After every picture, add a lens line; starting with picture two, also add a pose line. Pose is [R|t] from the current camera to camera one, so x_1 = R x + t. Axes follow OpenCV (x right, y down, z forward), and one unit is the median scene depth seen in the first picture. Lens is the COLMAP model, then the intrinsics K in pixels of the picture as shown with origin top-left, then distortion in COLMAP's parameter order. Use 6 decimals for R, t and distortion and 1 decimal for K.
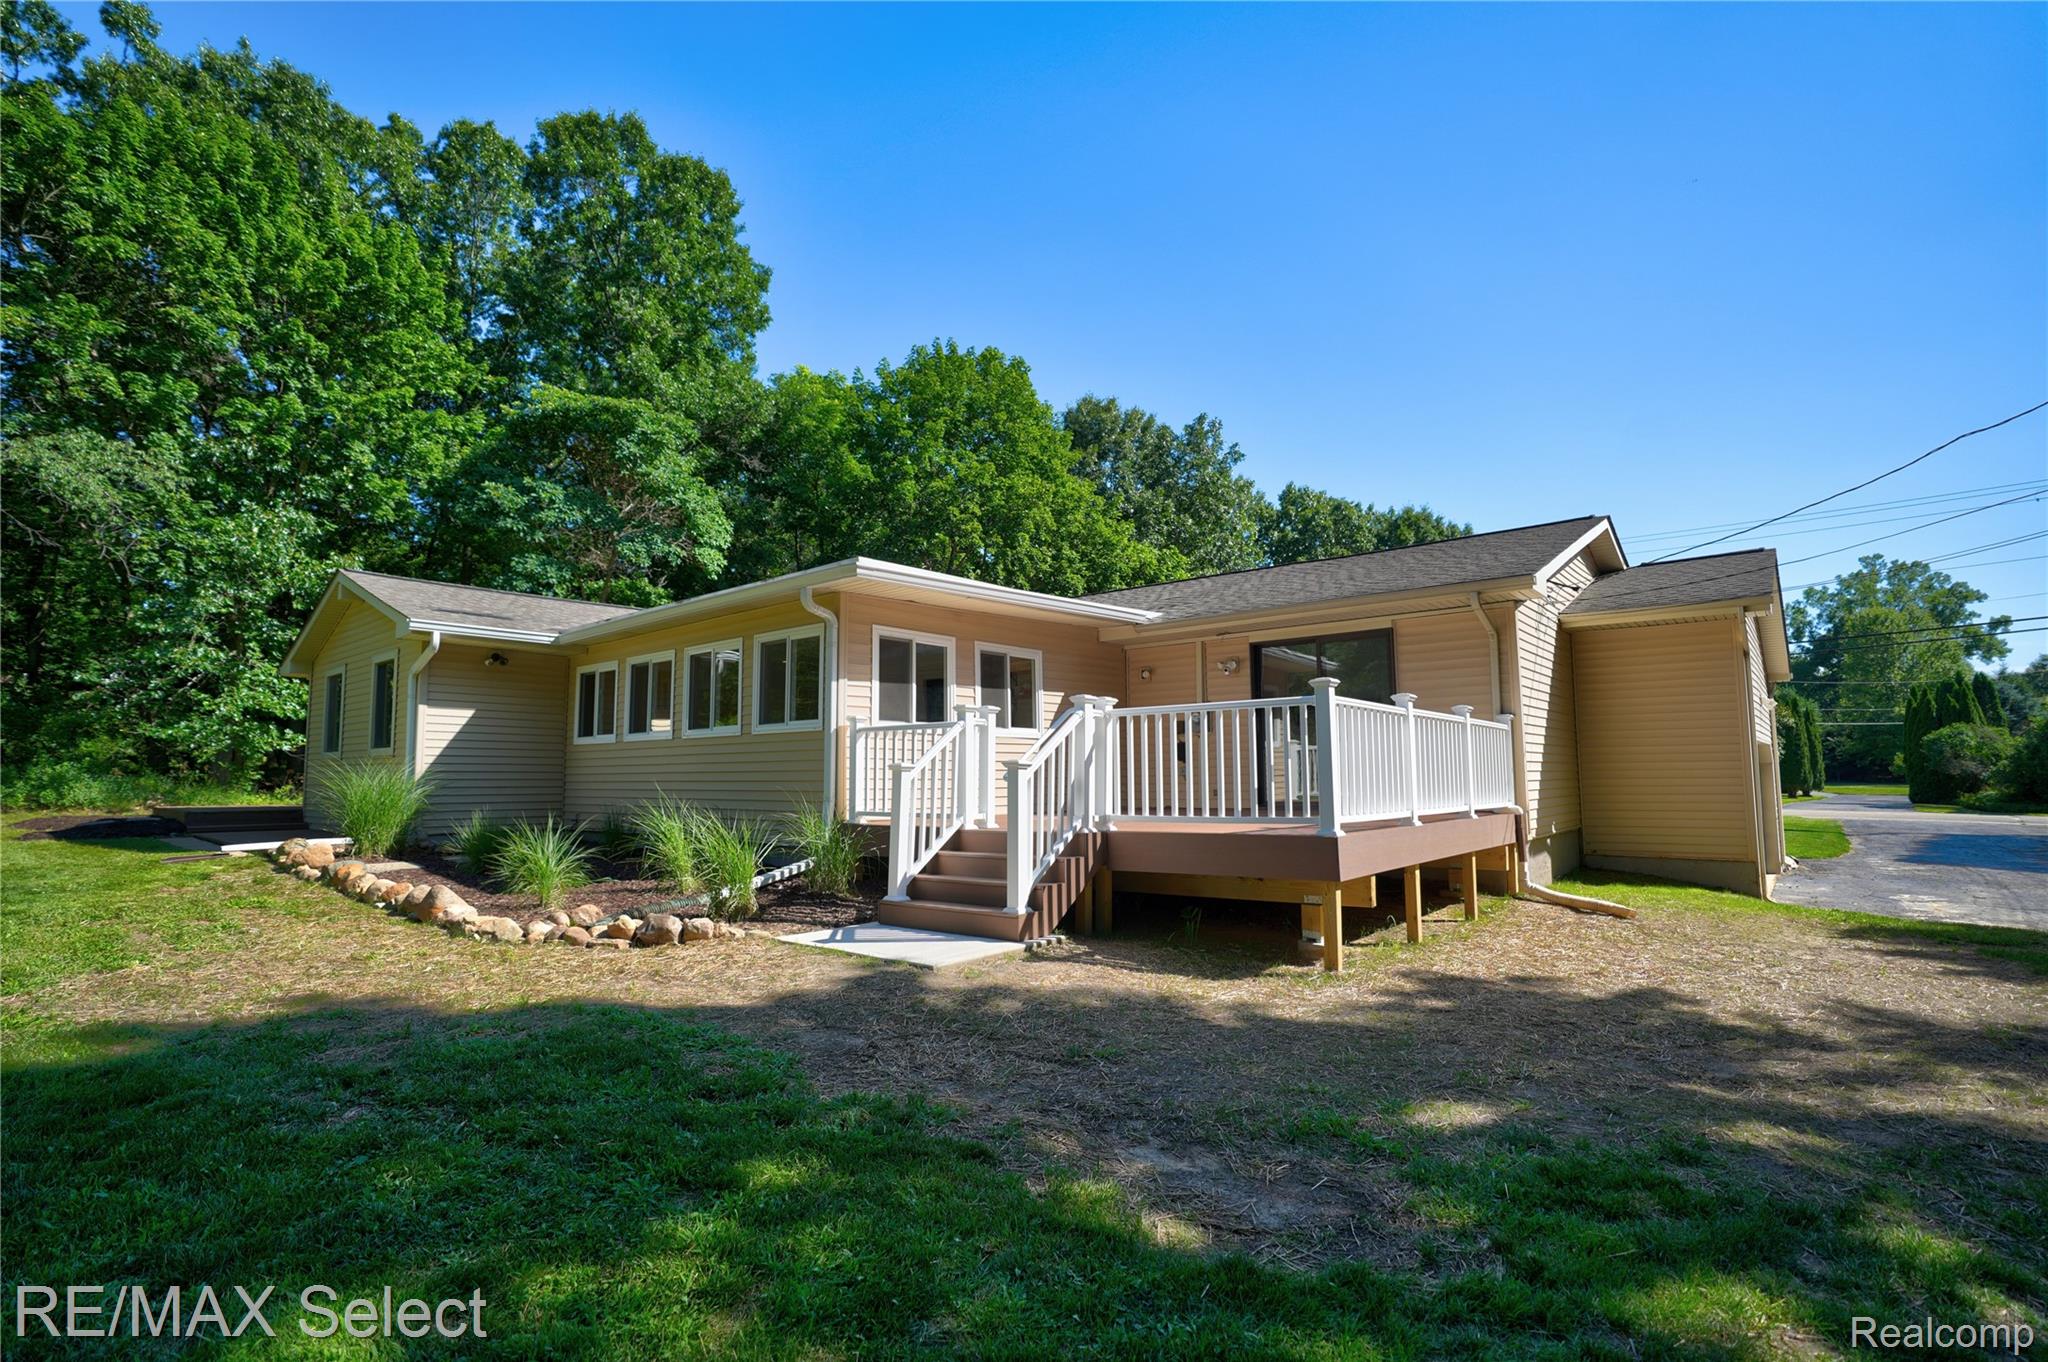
lens RADIAL K [[961.8, 0, 1032.1], [0, 961.8, 684.2], [0, 0, 1]] dist [-0.078074, 0.037130]
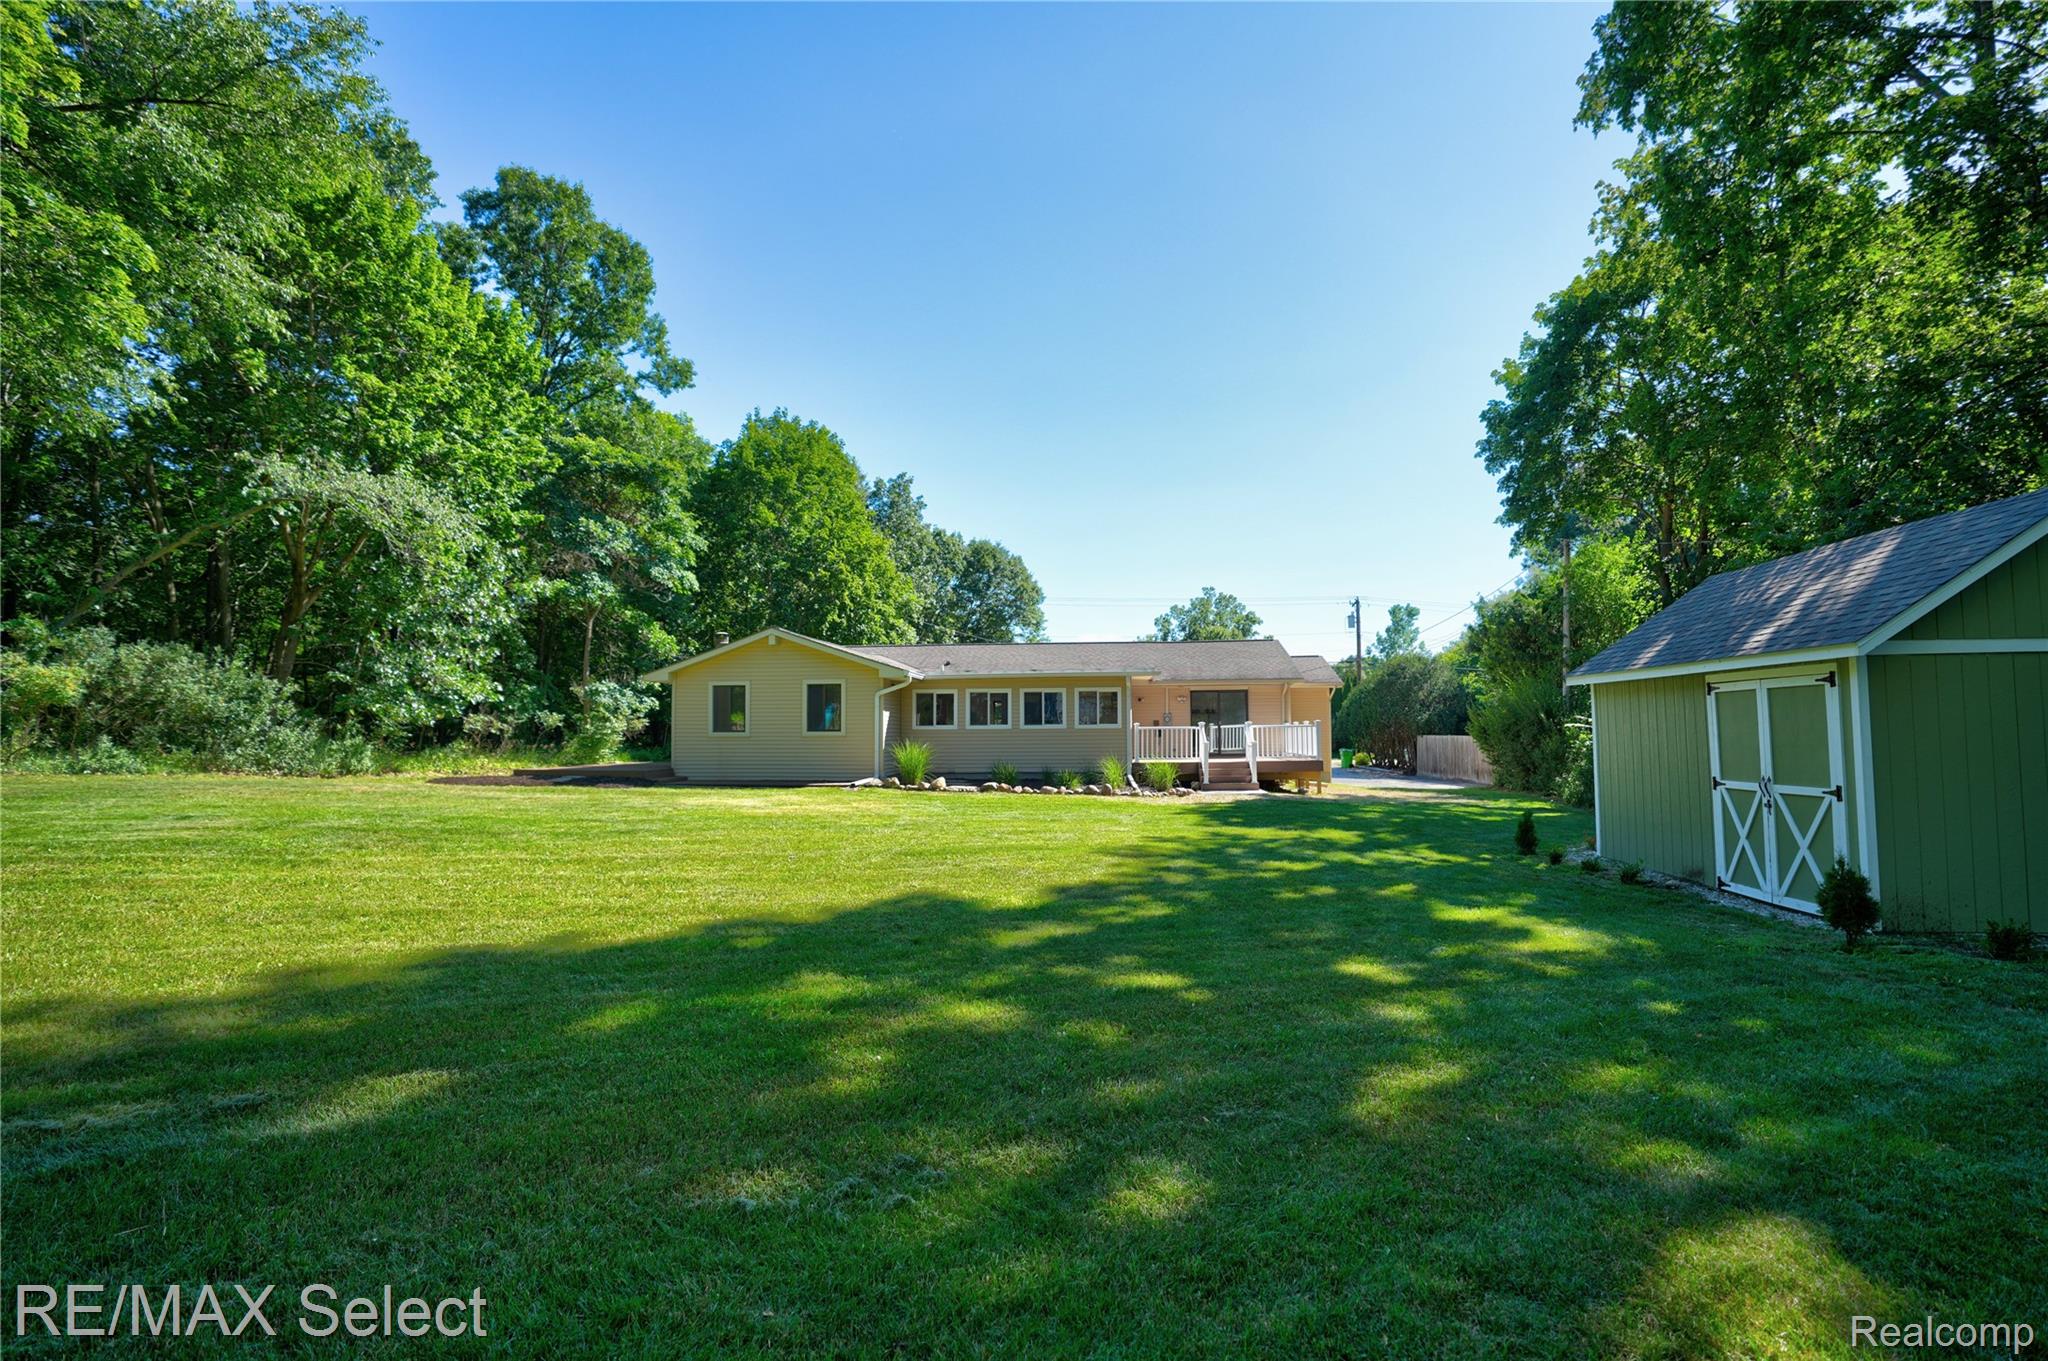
lens RADIAL K [[961.8, 0, 1032.1], [0, 961.8, 683.7], [0, 0, 1]] dist [-0.078074, 0.037130]
pose [[0.820593, 0.029075, 0.570773, -0.747995], [-0.054412, 0.998143, 0.027383, -0.051605], [-0.568917, -0.053527, 0.820651, -0.401792]]
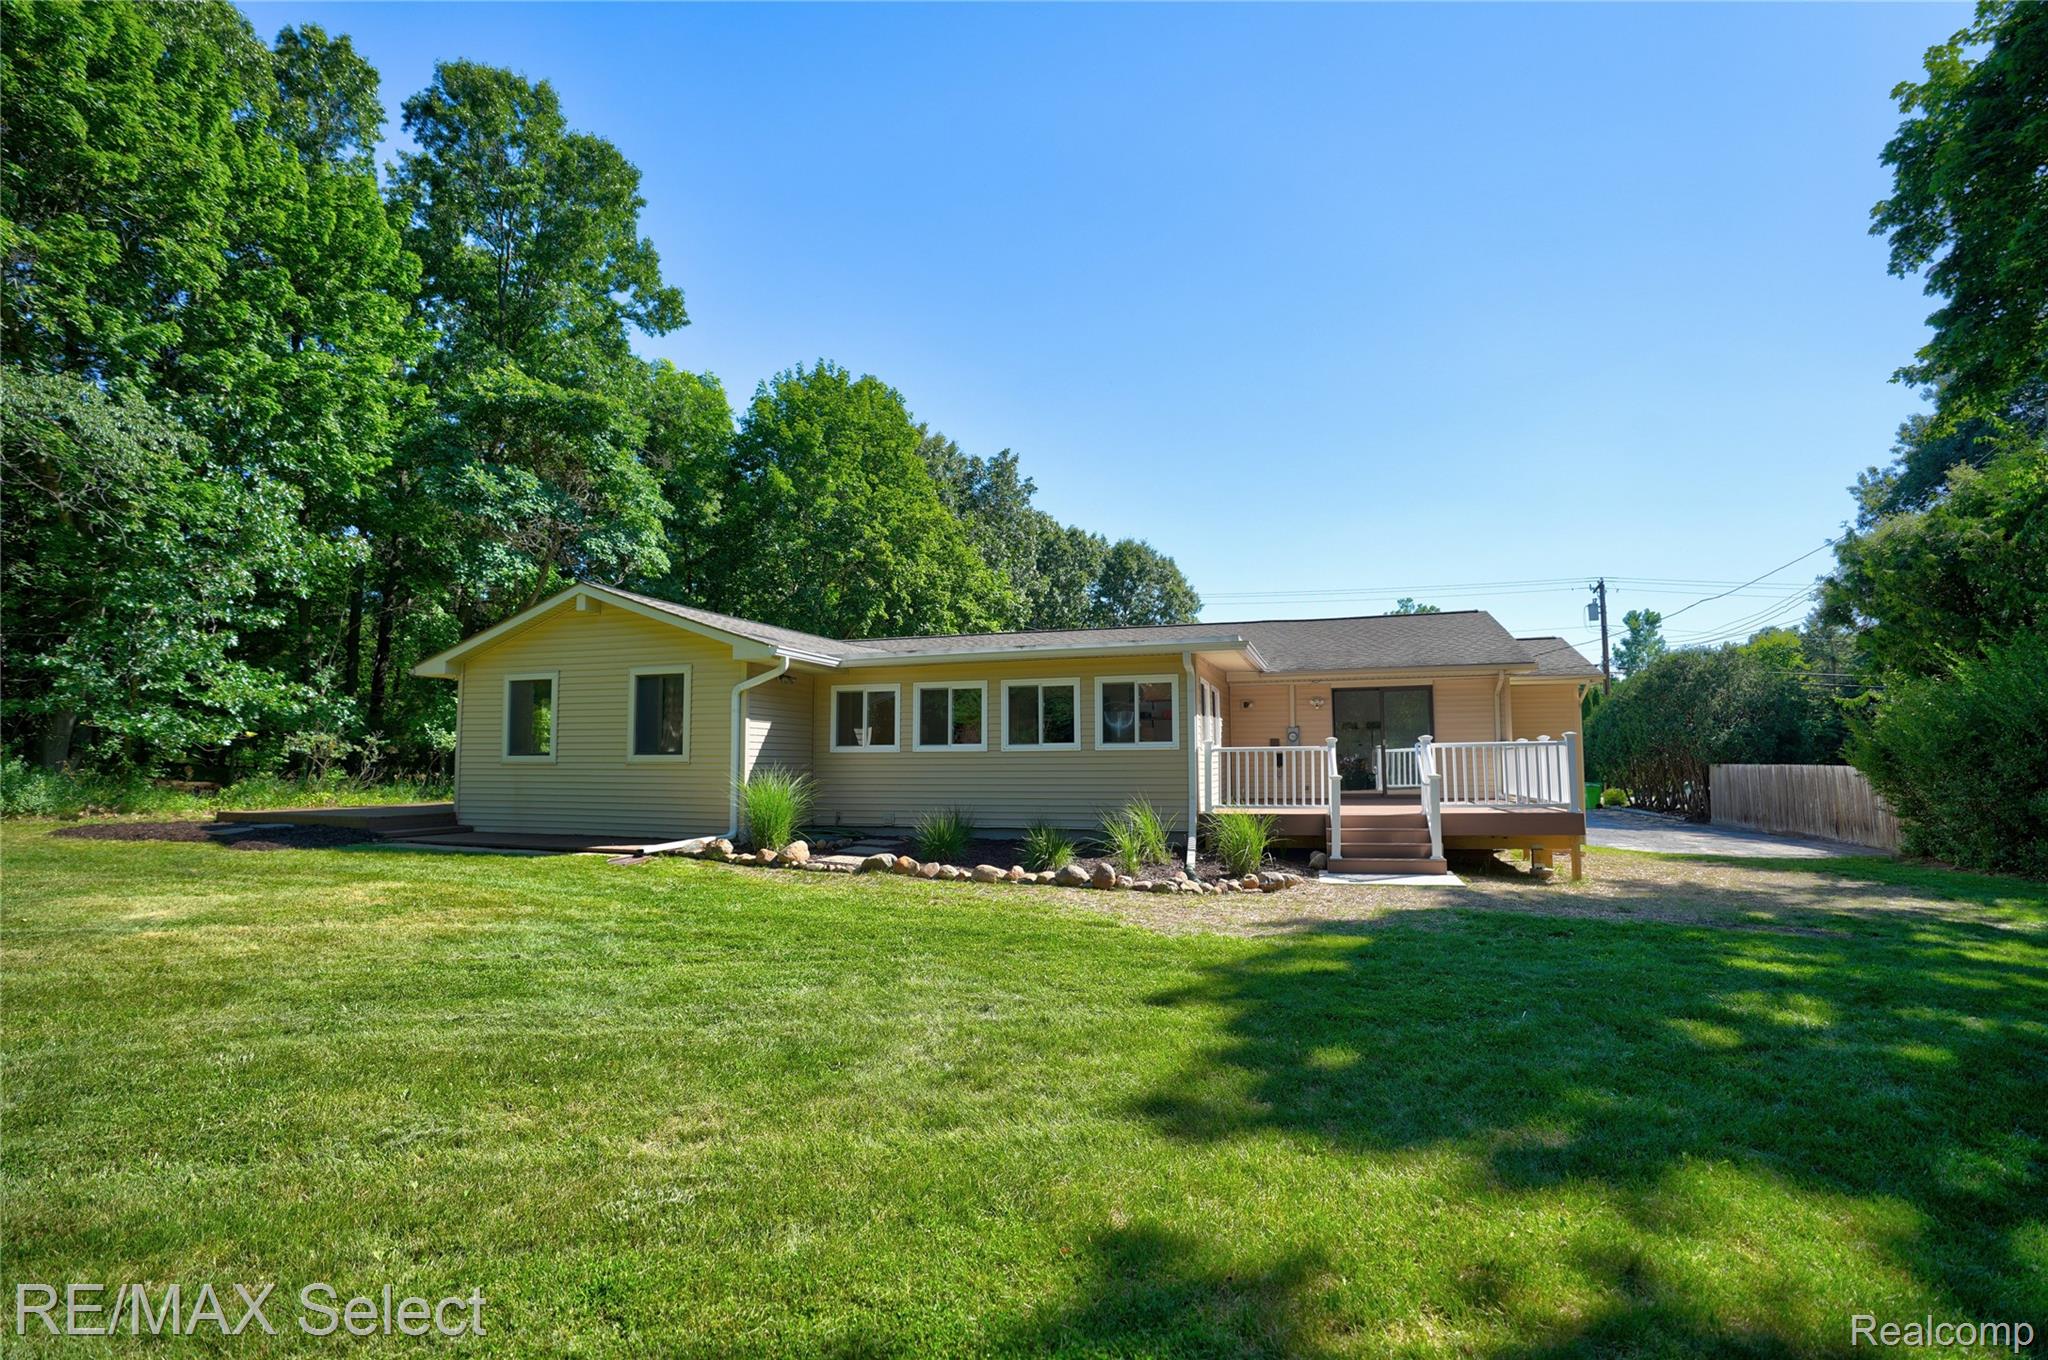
lens RADIAL K [[953.1, 0, 1031.3], [0, 953.1, 670.6], [0, 0, 1]] dist [-0.082114, 0.040596]
pose [[0.921307, 0.039487, 0.386825, -0.376198], [-0.038865, 0.999200, -0.009433, -0.018596], [-0.386888, -0.006344, 0.922105, -0.090670]]
